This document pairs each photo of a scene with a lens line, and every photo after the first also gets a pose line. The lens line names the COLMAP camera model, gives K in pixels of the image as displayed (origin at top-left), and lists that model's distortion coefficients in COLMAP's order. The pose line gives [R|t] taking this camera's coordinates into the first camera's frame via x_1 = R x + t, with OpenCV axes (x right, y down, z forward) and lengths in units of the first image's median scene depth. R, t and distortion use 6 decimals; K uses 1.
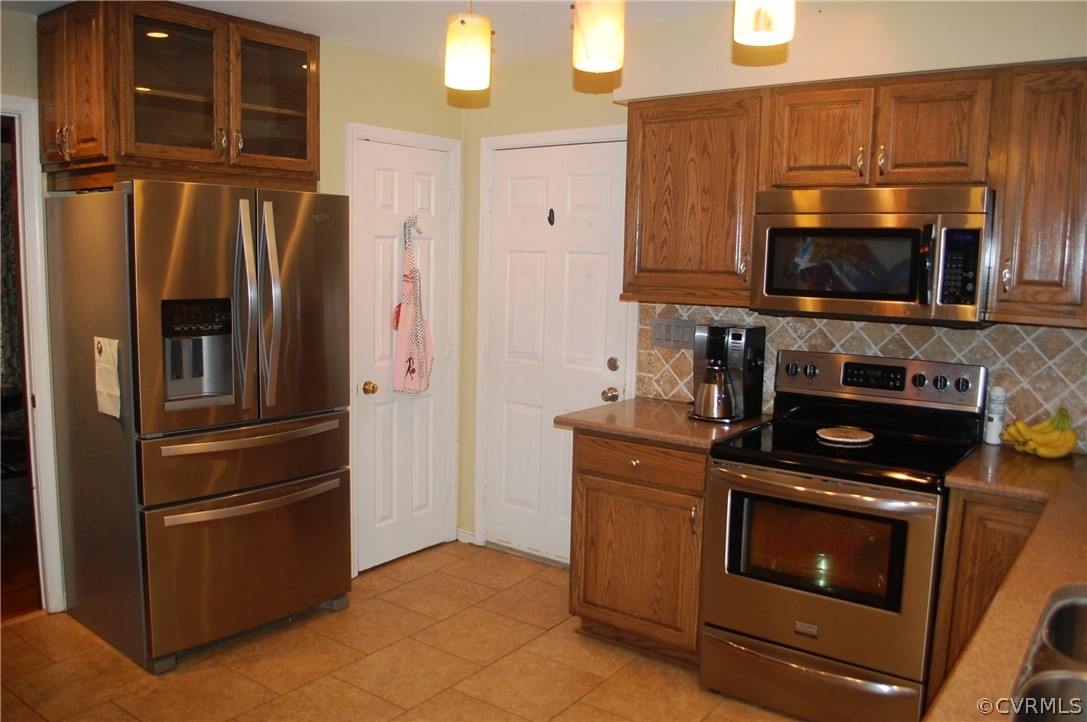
lens RADIAL K [[858.9, 0, 541.4], [0, 858.9, 367.1], [0, 0, 1]] dist [-0.087208, 0.023422]
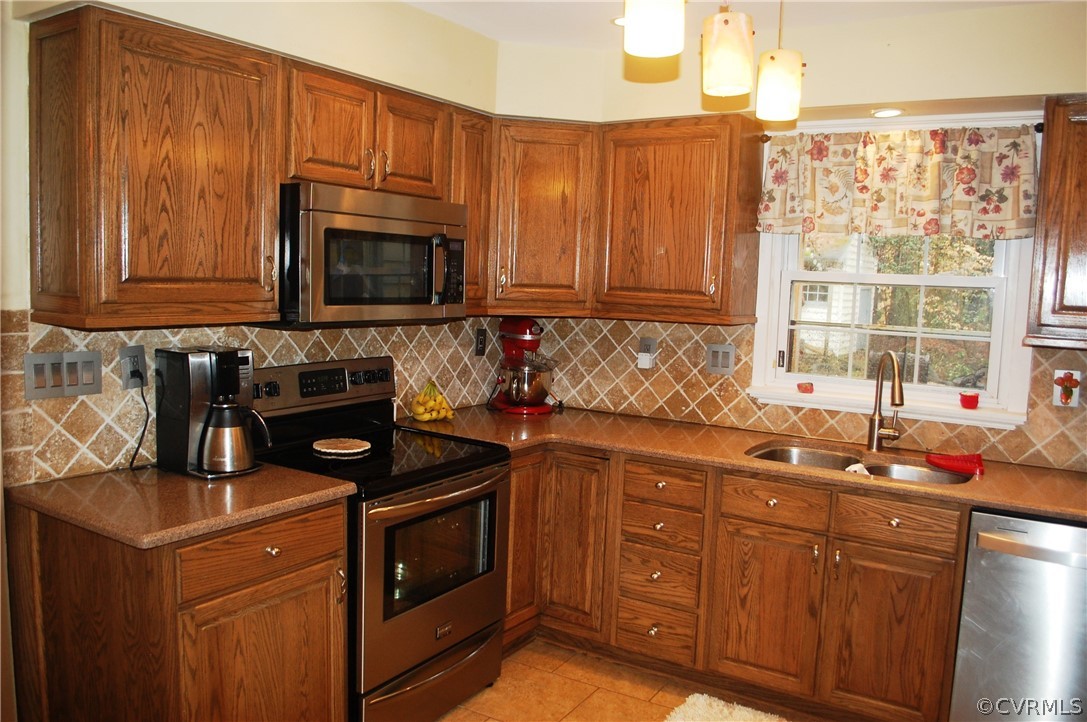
lens RADIAL K [[858.9, 0, 546.3], [0, 858.9, 368.6], [0, 0, 1]] dist [-0.087208, 0.023422]
pose [[-0.084537, -0.130215, 0.987875, -0.571228], [0.090219, 0.986352, 0.137734, -0.111801], [-0.992328, 0.100768, -0.071635, 0.782998]]
